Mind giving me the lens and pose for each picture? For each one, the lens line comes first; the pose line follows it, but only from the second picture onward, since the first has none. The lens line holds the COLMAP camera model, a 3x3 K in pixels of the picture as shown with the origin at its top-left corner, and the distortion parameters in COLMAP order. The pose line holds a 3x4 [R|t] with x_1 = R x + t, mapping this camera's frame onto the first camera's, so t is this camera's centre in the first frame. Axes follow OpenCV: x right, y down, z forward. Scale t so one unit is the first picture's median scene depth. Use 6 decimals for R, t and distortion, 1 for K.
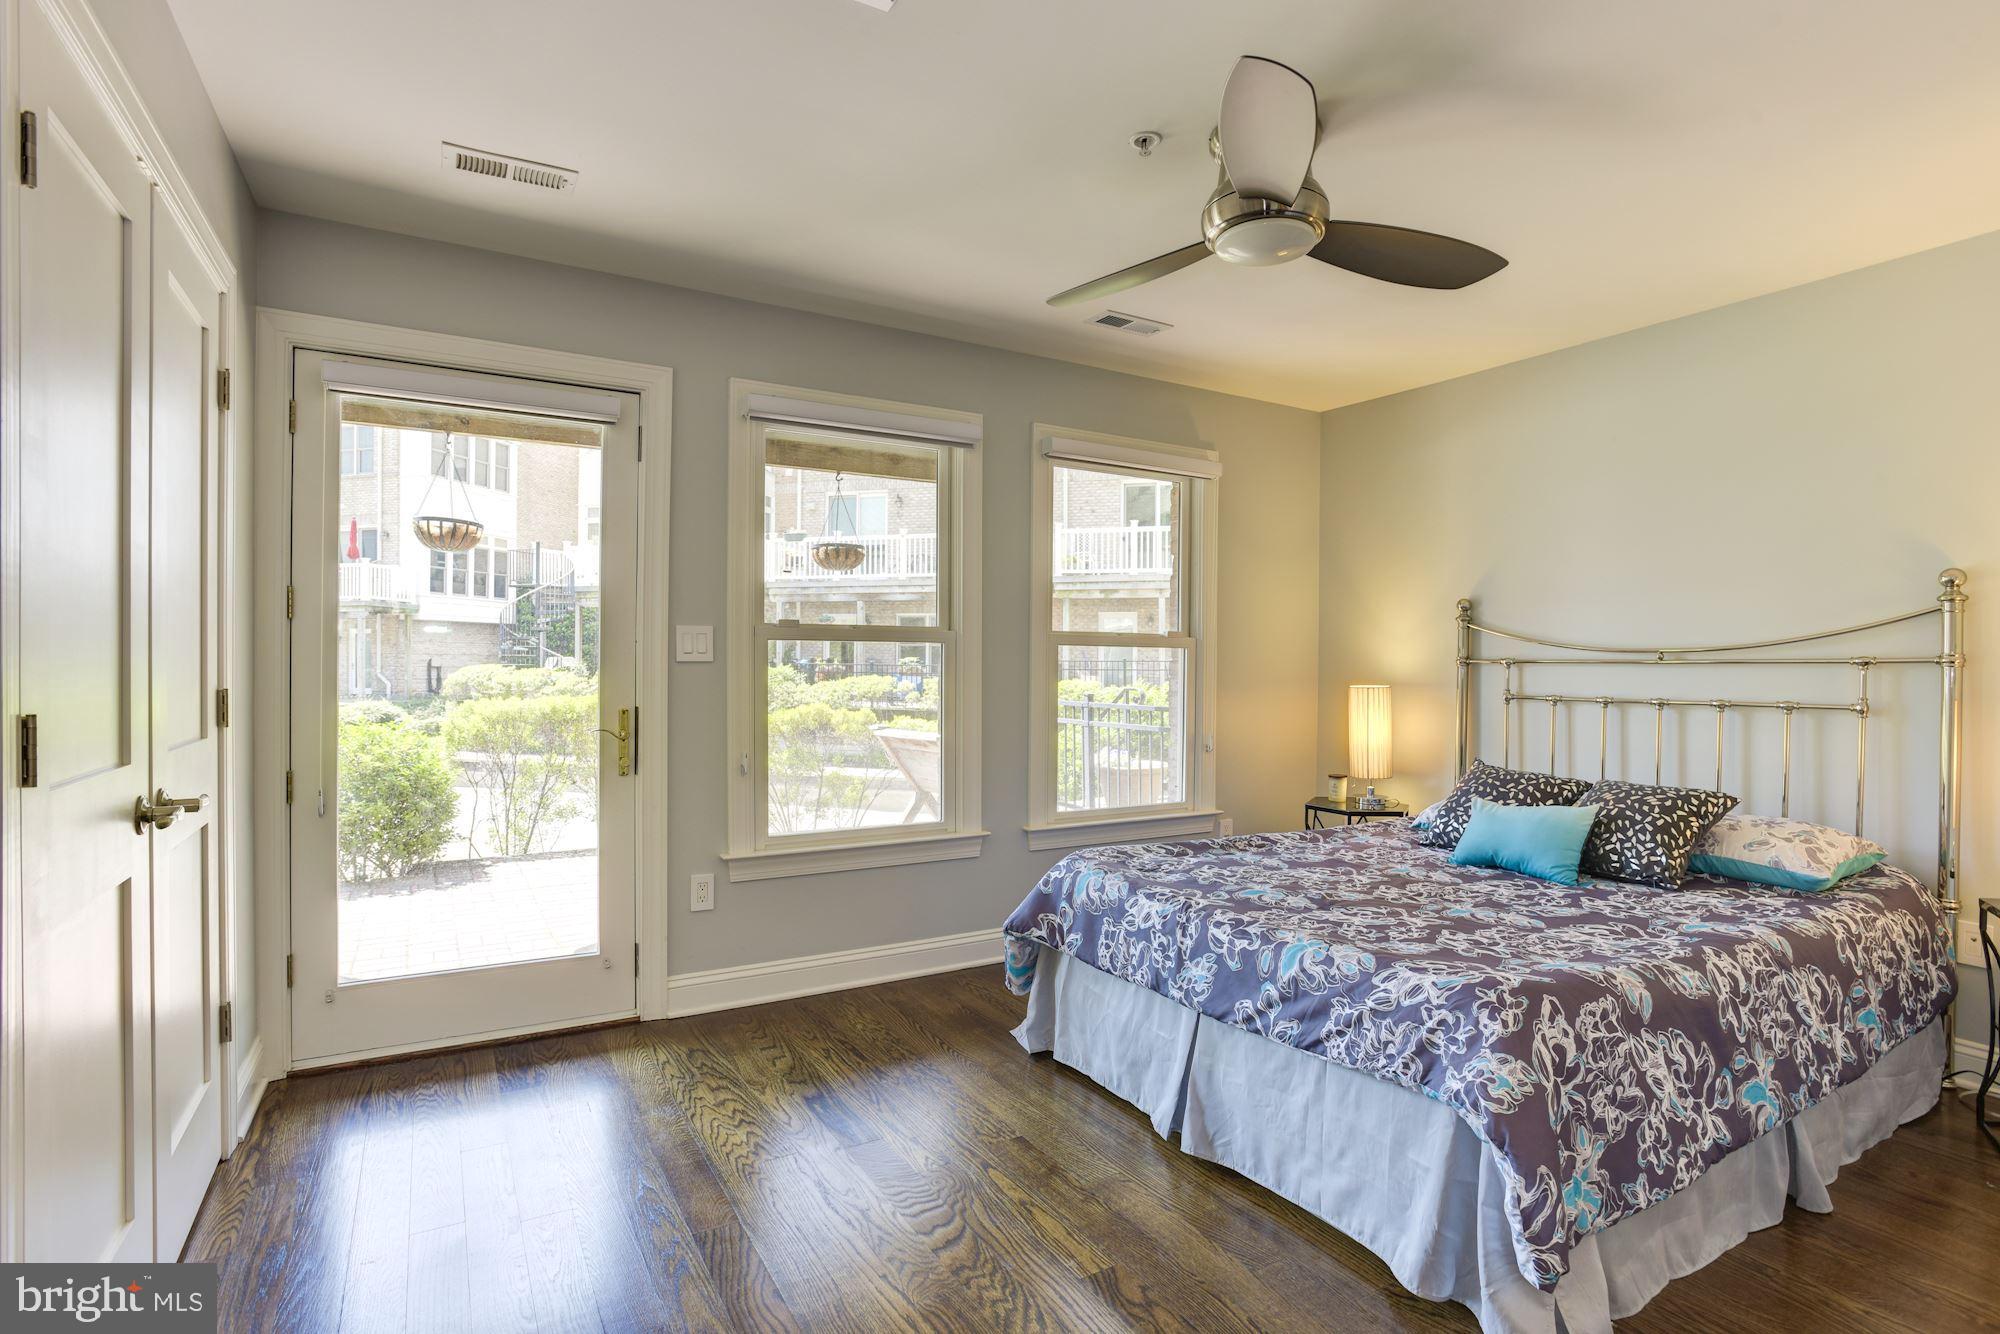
lens RADIAL K [[981.2, 0, 1004.7], [0, 981.2, 671.3], [0, 0, 1]] dist [-0.068532, 0.039250]
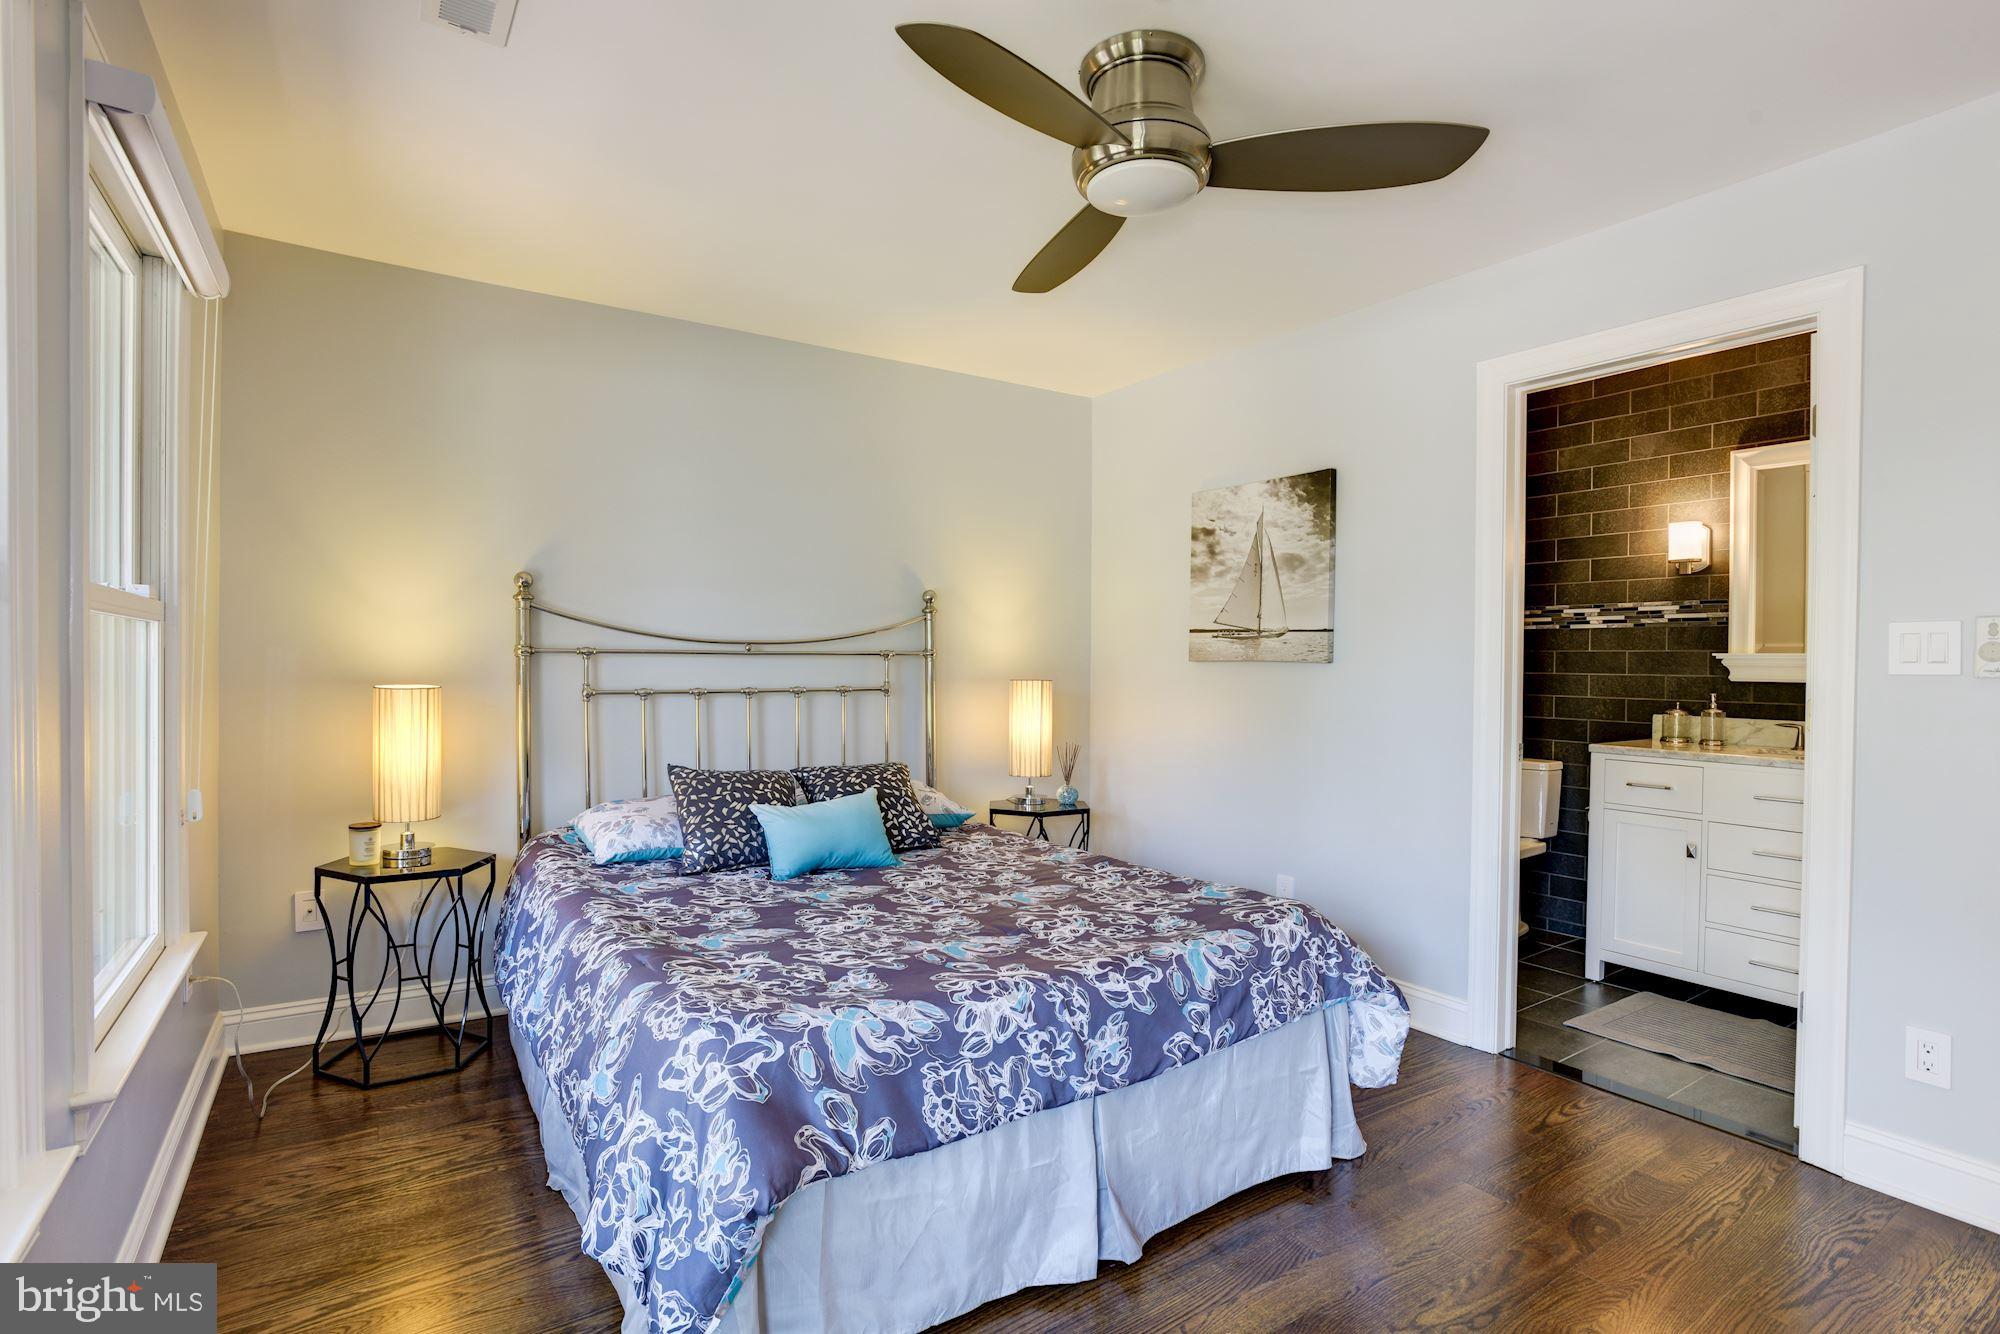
lens RADIAL K [[981.2, 0, 1004.7], [0, 981.2, 671.3], [0, 0, 1]] dist [-0.068532, 0.039250]
pose [[-0.057072, -0.018552, 0.998198, -0.564734], [-0.000925, 0.999828, 0.018529, -0.014220], [-0.998370, 0.000134, -0.057080, 1.071313]]
